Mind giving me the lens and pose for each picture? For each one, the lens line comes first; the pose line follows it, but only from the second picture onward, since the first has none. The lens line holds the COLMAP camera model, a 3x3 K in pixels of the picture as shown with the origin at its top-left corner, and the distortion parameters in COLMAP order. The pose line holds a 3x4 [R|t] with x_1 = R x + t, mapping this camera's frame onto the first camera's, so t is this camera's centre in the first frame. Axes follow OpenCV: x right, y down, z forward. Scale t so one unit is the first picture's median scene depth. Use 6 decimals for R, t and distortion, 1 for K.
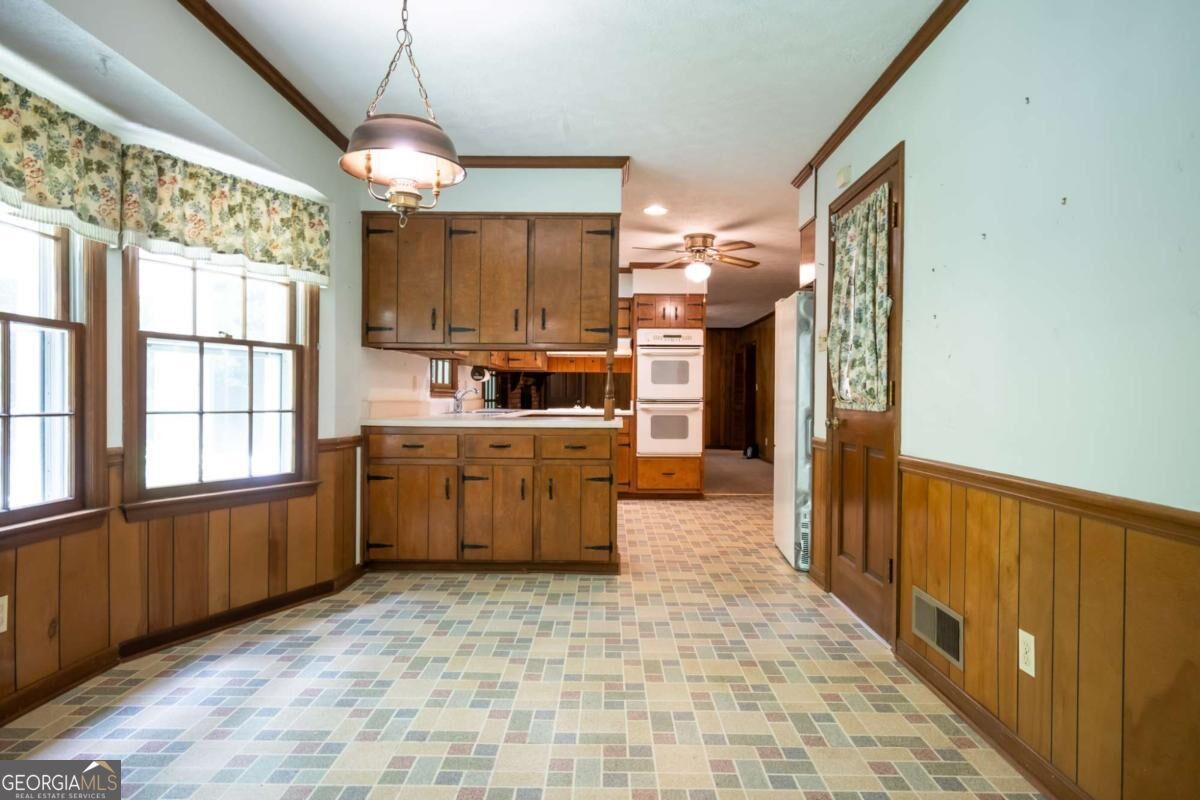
lens RADIAL K [[684.2, 0, 596.7], [0, 684.2, 404.1], [0, 0, 1]] dist [0.004787, 0.000197]
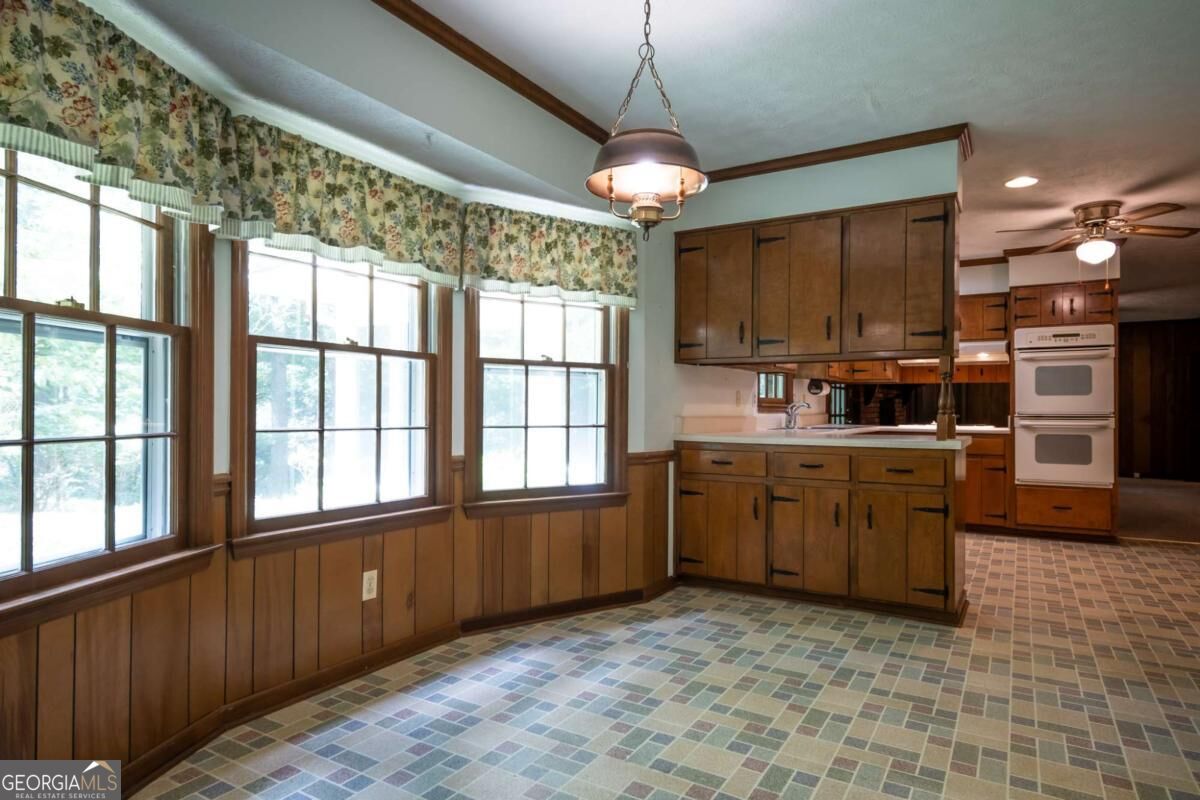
lens RADIAL K [[684.2, 0, 601.9], [0, 684.2, 404.6], [0, 0, 1]] dist [0.004787, 0.000197]
pose [[0.862123, -0.006896, -0.506652, 0.087485], [-0.003027, 0.999819, -0.018759, -0.003011], [0.506690, 0.017706, 0.861947, 0.066143]]
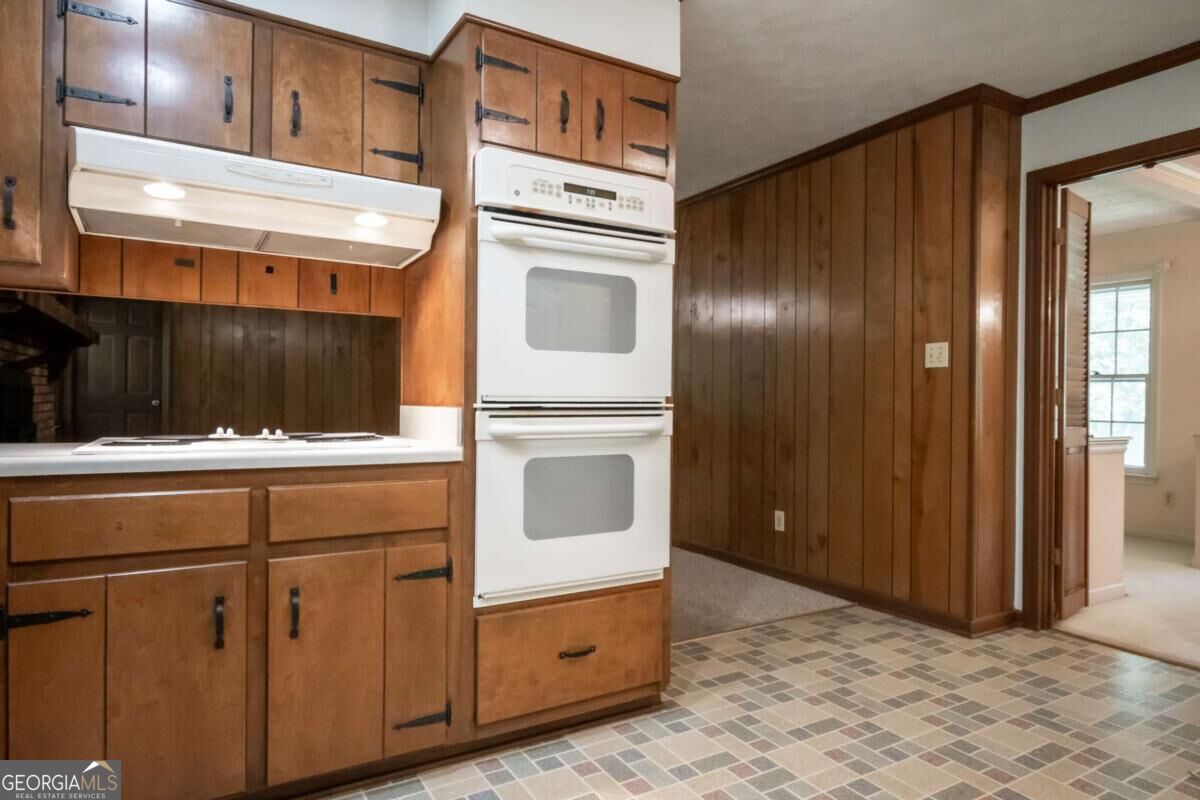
lens RADIAL K [[710.7, 0, 599.0], [0, 710.7, 406.0], [0, 0, 1]] dist [-0.001681, 0.003655]
pose [[0.849193, -0.004419, 0.528065, -0.091160], [0.001313, 0.999980, 0.006256, -0.013236], [-0.528081, -0.004619, 0.849181, 1.327245]]
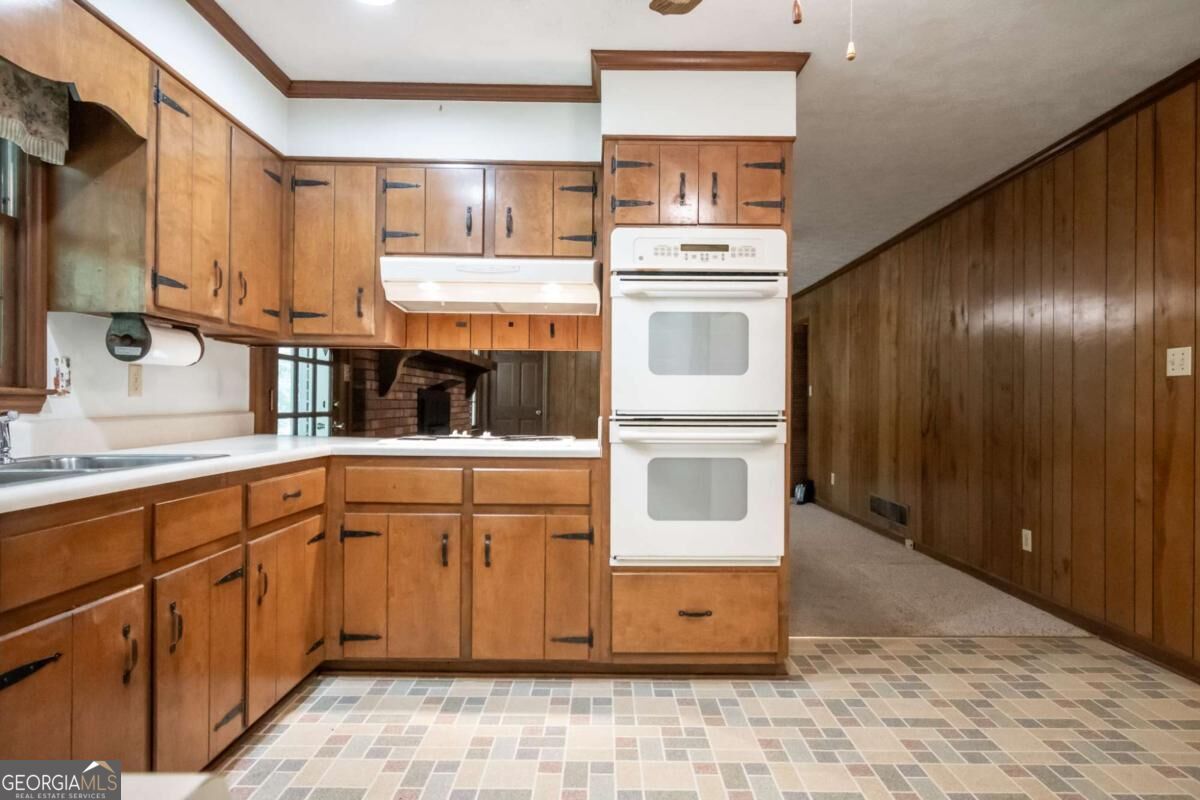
lens RADIAL K [[684.2, 0, 602.2], [0, 684.2, 405.3], [0, 0, 1]] dist [0.004787, 0.000197]
pose [[0.999654, -0.000001, 0.026319, 0.080022], [0.000225, 0.999964, -0.008502, -0.016552], [-0.026318, 0.008505, 0.999617, 1.130940]]
